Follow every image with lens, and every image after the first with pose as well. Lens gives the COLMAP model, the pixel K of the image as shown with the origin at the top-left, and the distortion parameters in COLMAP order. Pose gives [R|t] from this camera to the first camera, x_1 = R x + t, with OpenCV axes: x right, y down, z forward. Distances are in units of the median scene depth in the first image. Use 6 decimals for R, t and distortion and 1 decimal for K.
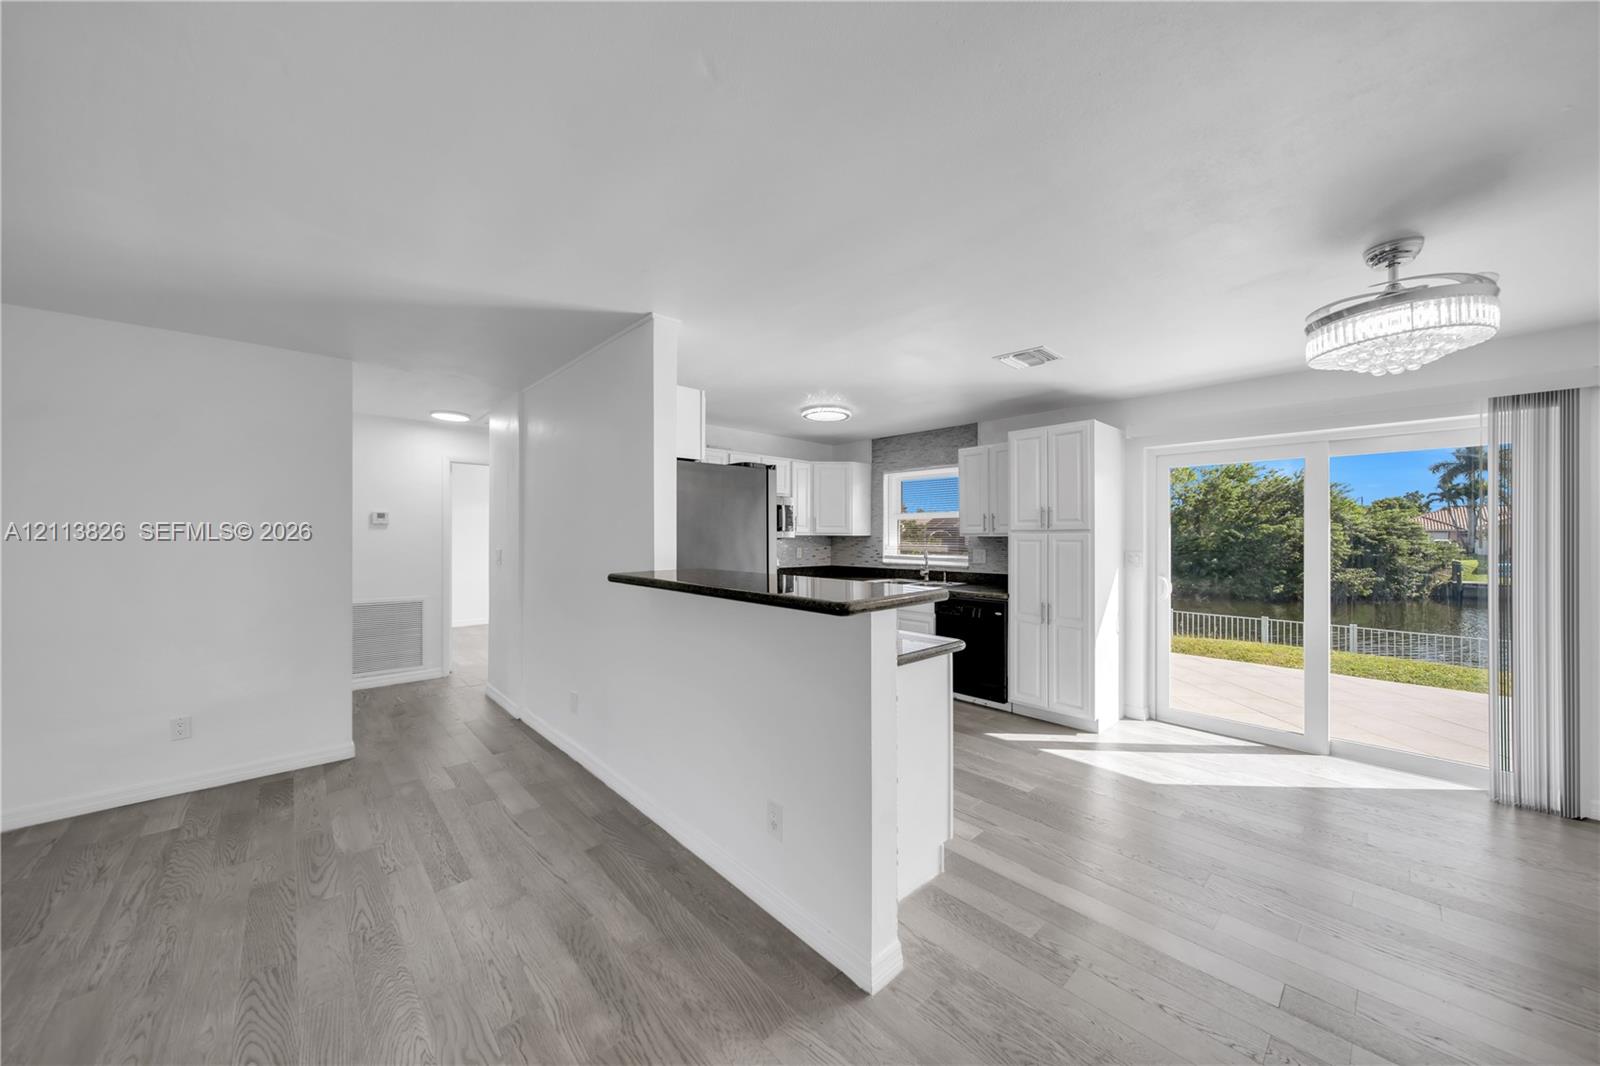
lens RADIAL K [[554.5, 0, 802.9], [0, 554.5, 533.4], [0, 0, 1]] dist [0.000662, -0.001223]
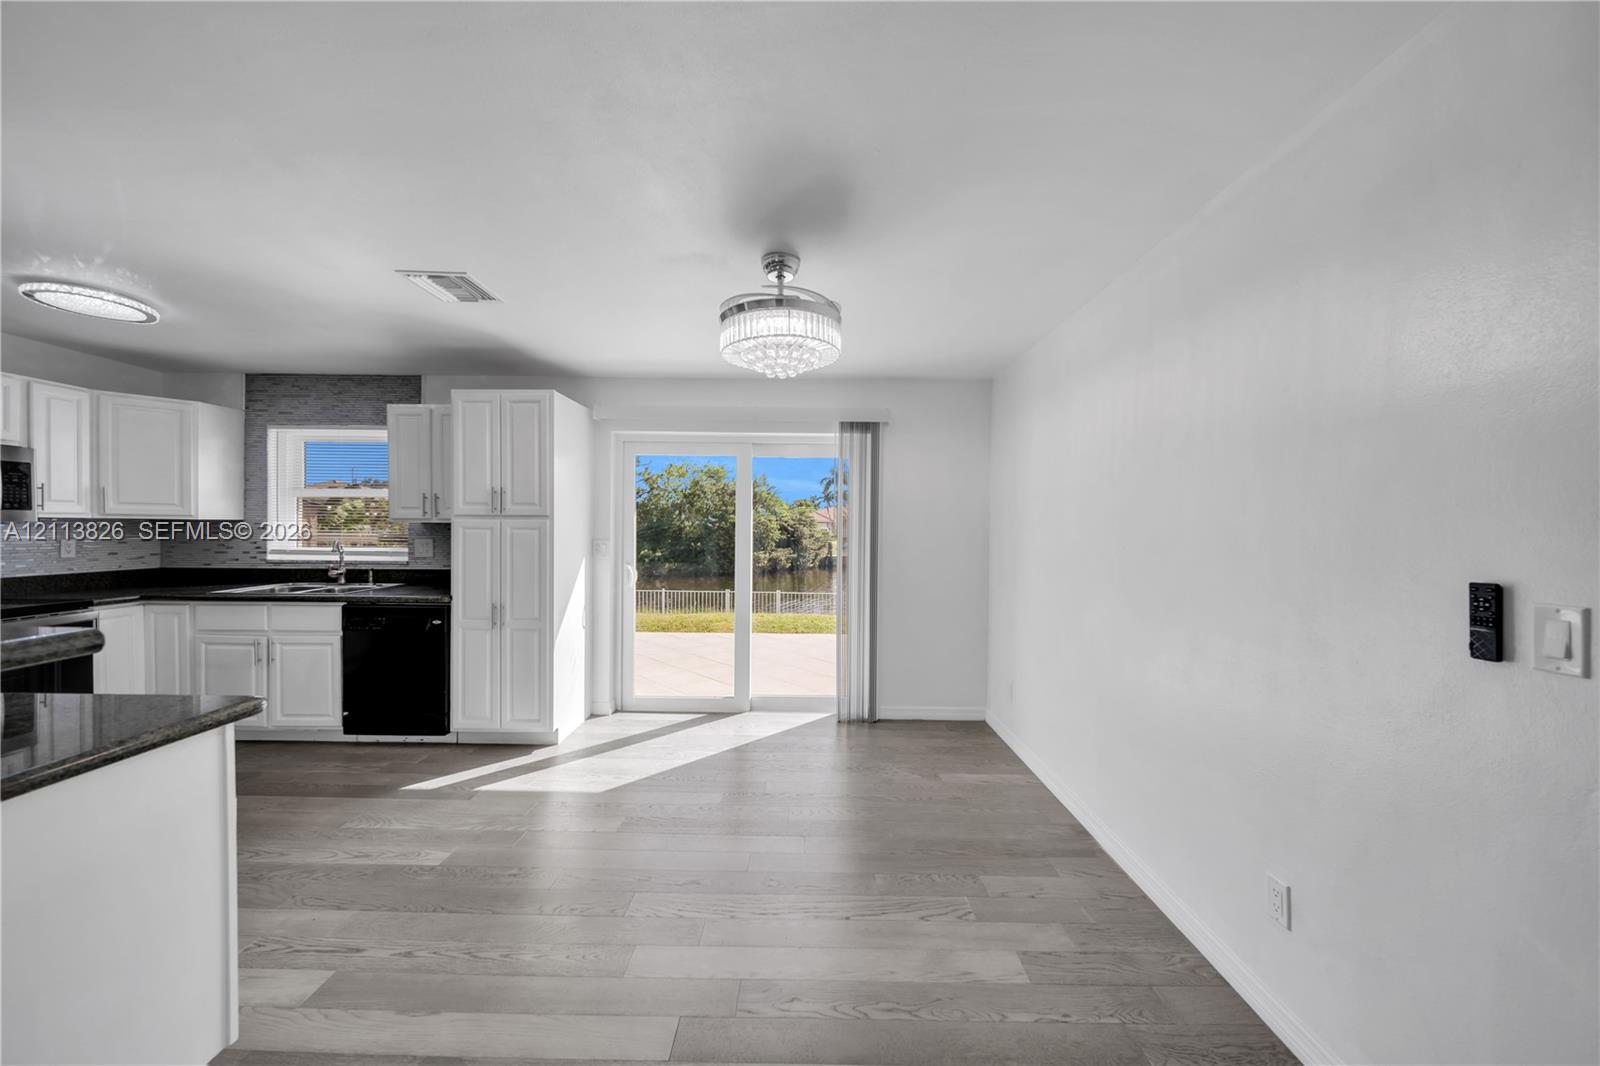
lens RADIAL K [[554.5, 0, 802.9], [0, 554.5, 533.4], [0, 0, 1]] dist [0.000662, -0.001223]
pose [[0.684279, -0.004668, 0.729205, 0.143943], [-0.012370, 0.999761, 0.018008, 0.000210], [-0.729115, -0.021343, 0.684058, 0.101806]]
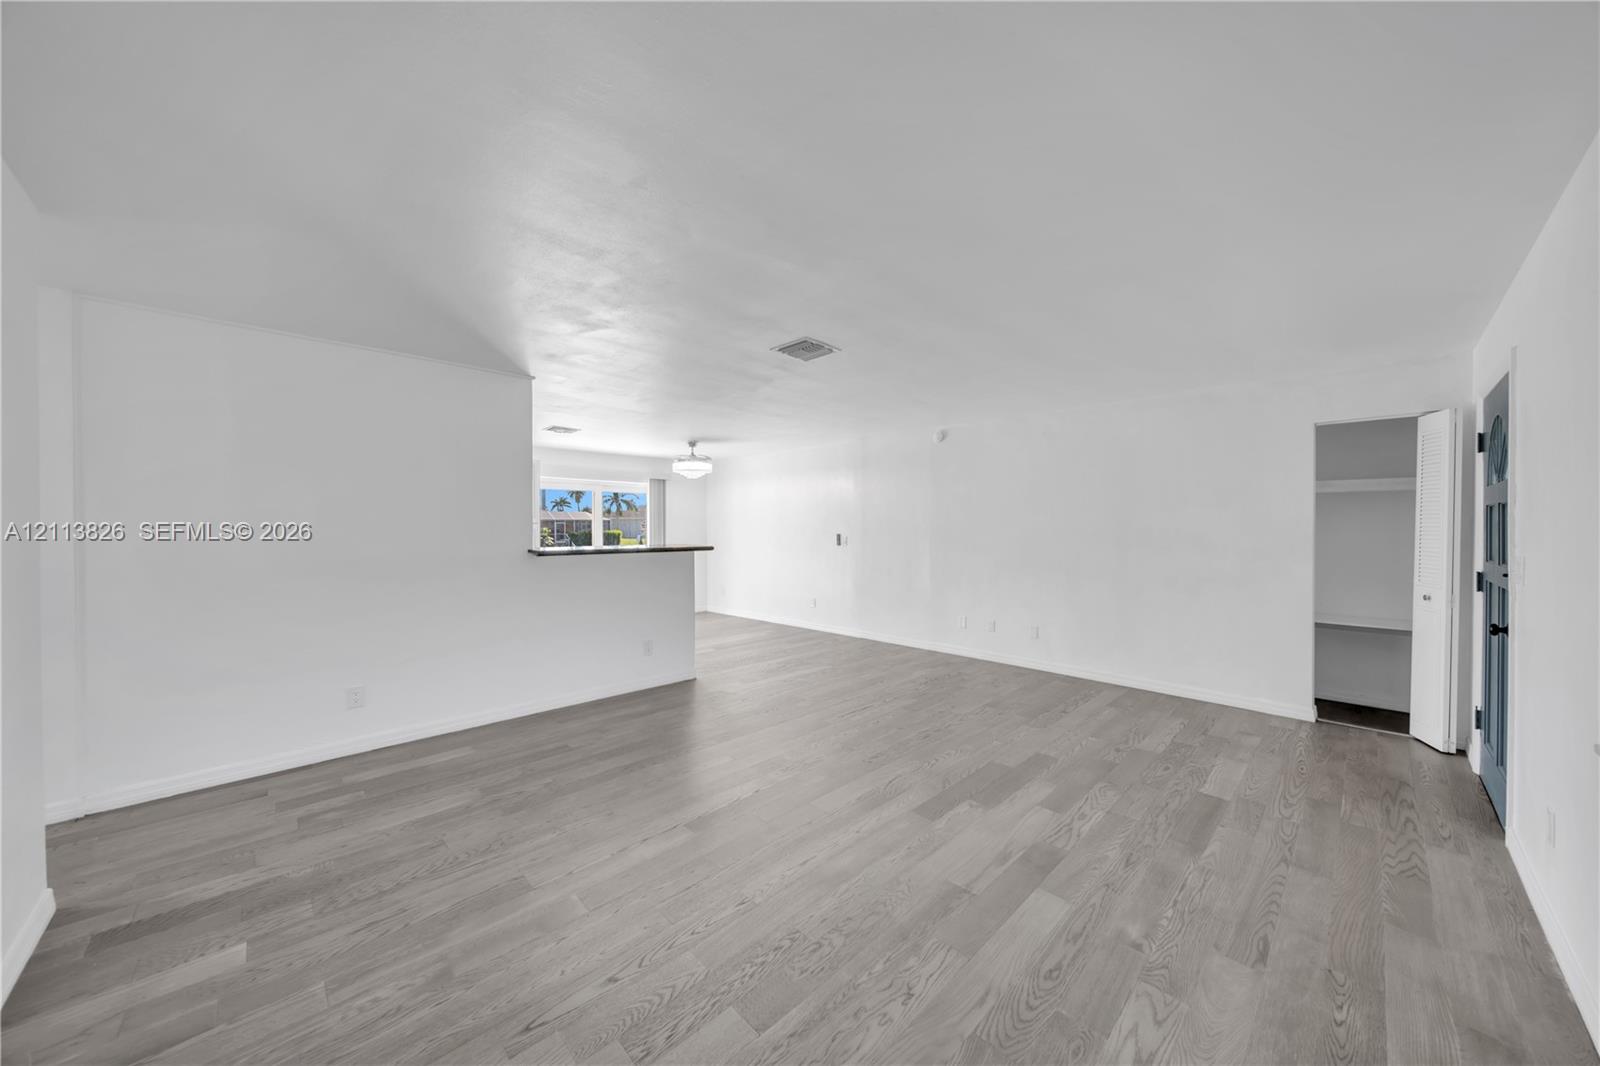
lens RADIAL K [[554.5, 0, 802.9], [0, 554.5, 533.4], [0, 0, 1]] dist [0.000662, -0.001223]
pose [[-0.029273, -0.011615, 0.999504, -1.125646], [-0.010632, 0.999880, 0.011308, -0.001137], [-0.999515, -0.010296, -0.029392, 0.196403]]
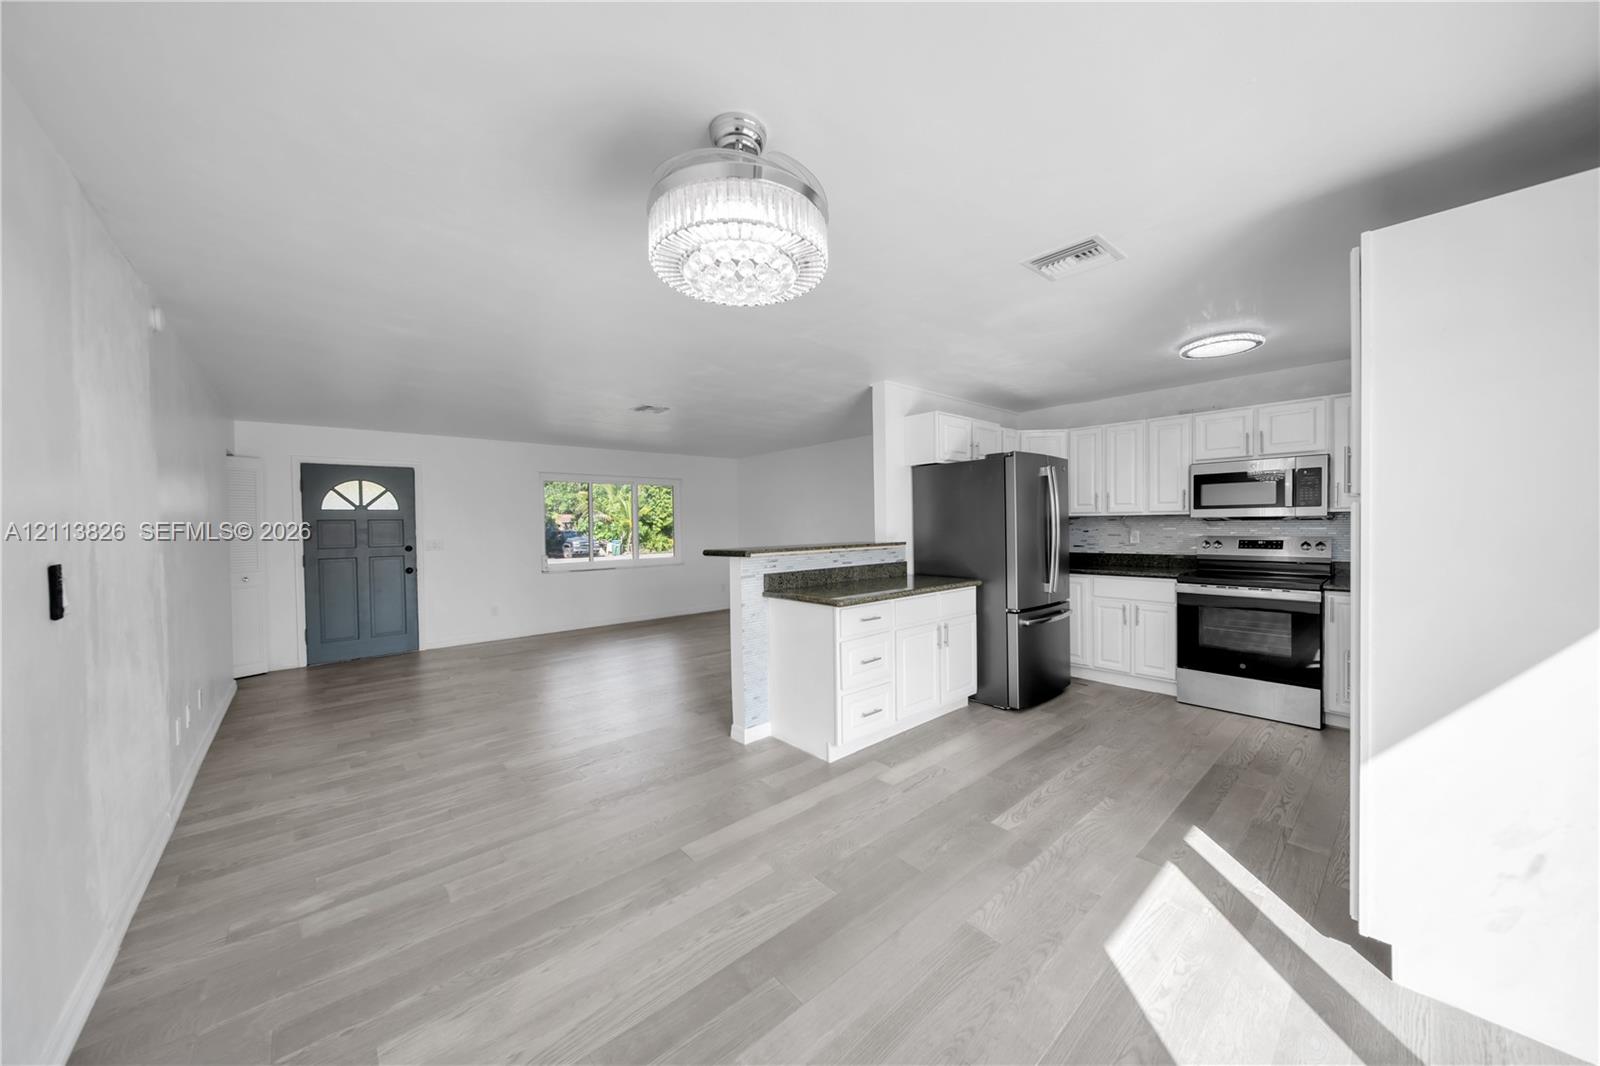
lens RADIAL K [[554.5, 0, 802.9], [0, 554.5, 533.4], [0, 0, 1]] dist [0.000662, -0.001223]
pose [[-0.020020, 0.018618, -0.999626, 0.895972], [0.019765, 0.999639, 0.018222, 0.006587], [0.999604, -0.019392, -0.020380, 0.536878]]
